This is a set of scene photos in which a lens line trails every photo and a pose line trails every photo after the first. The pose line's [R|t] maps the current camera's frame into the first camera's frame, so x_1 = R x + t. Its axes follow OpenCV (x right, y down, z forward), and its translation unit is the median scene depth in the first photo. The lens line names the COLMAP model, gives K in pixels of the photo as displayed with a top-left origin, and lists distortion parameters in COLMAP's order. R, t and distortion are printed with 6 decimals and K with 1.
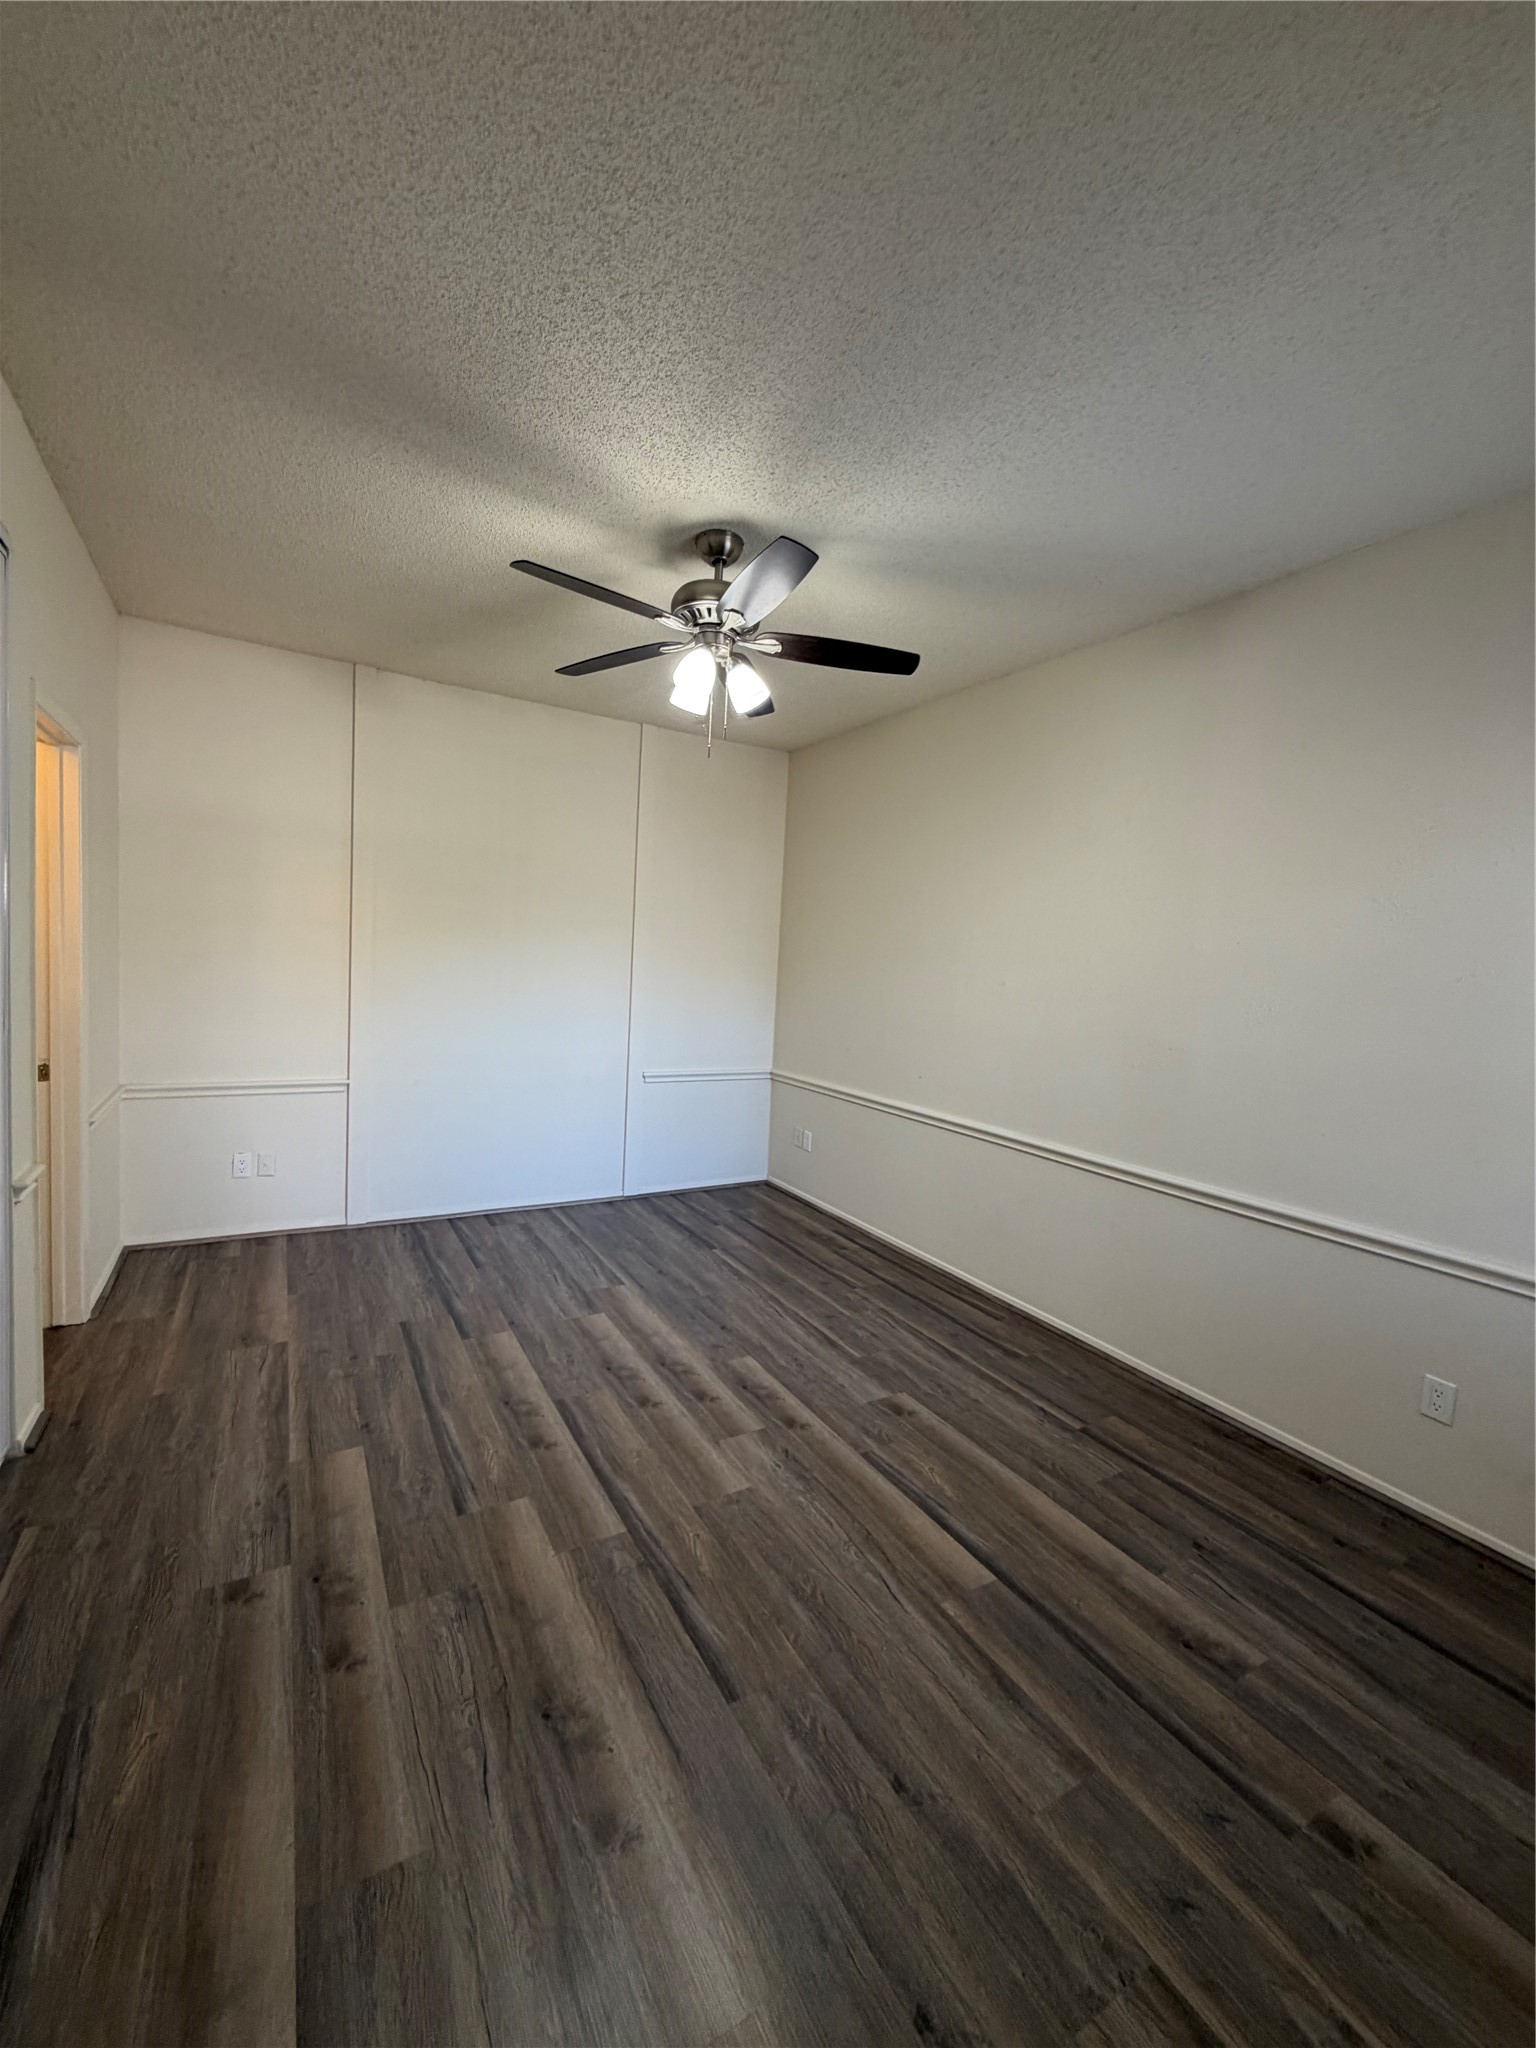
lens RADIAL K [[817.6, 0, 766.8], [0, 817.6, 1015.4], [0, 0, 1]] dist [-0.003106, 0.000238]
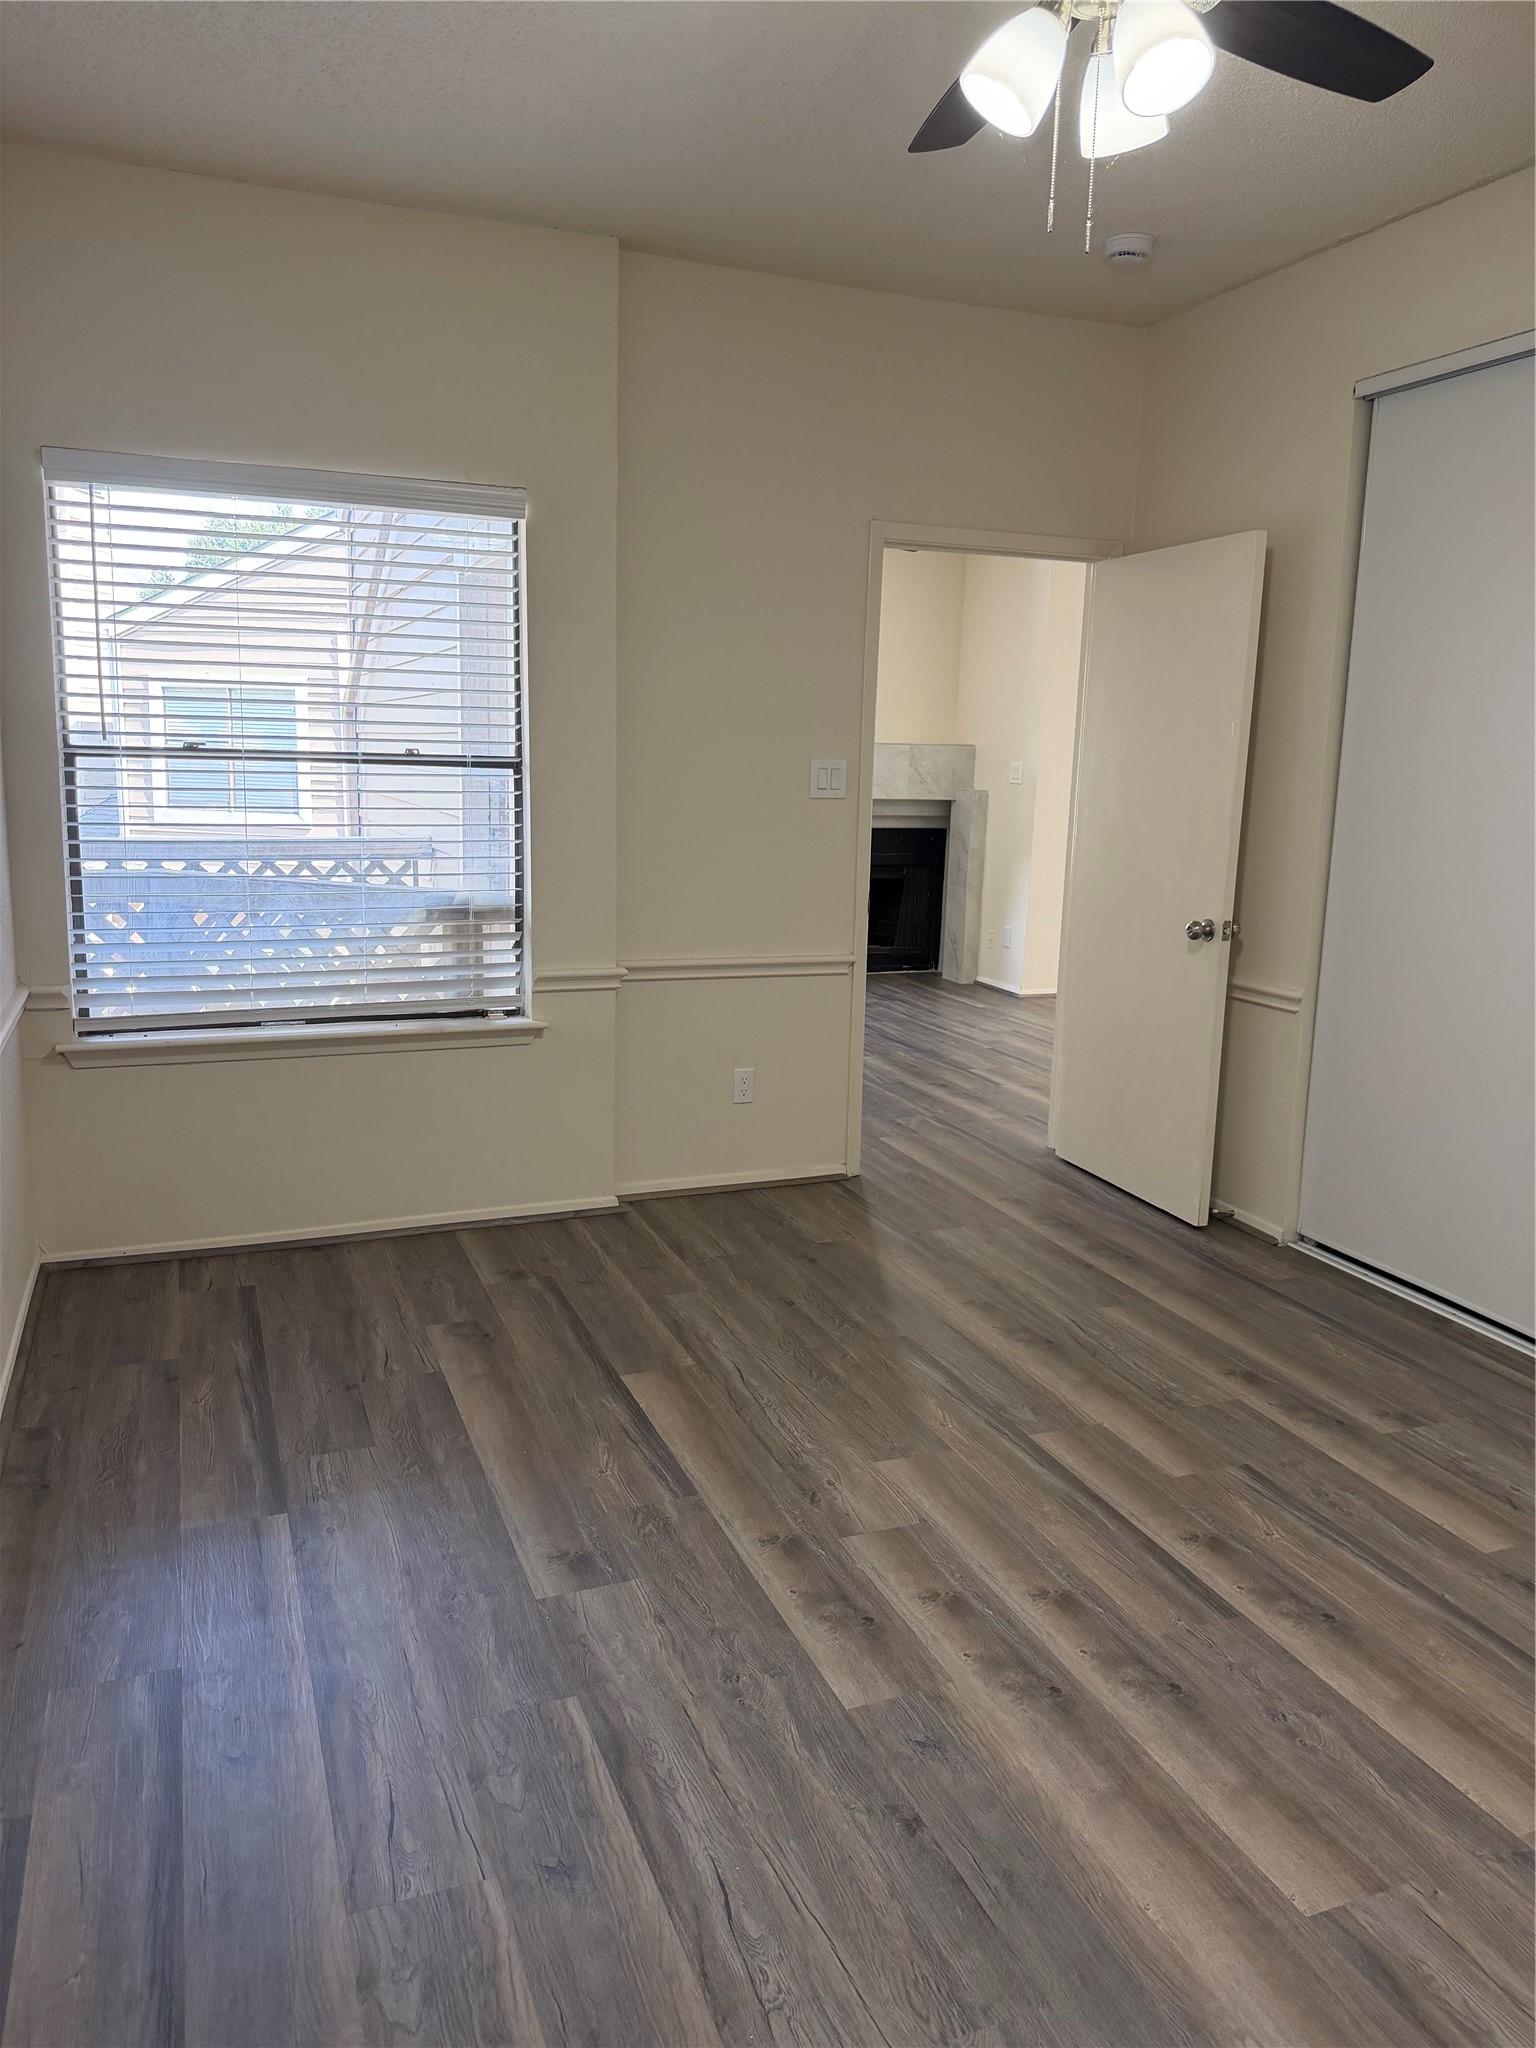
lens RADIAL K [[1450.9, 0, 768.0], [0, 1450.9, 1024.0], [0, 0, 1]] dist [0.001790, -0.003300]
pose [[-0.985978, -0.102502, 0.131687, -0.055810], [-0.066498, 0.965095, 0.253319, -0.116971], [-0.153056, 0.241010, -0.958378, 2.126852]]
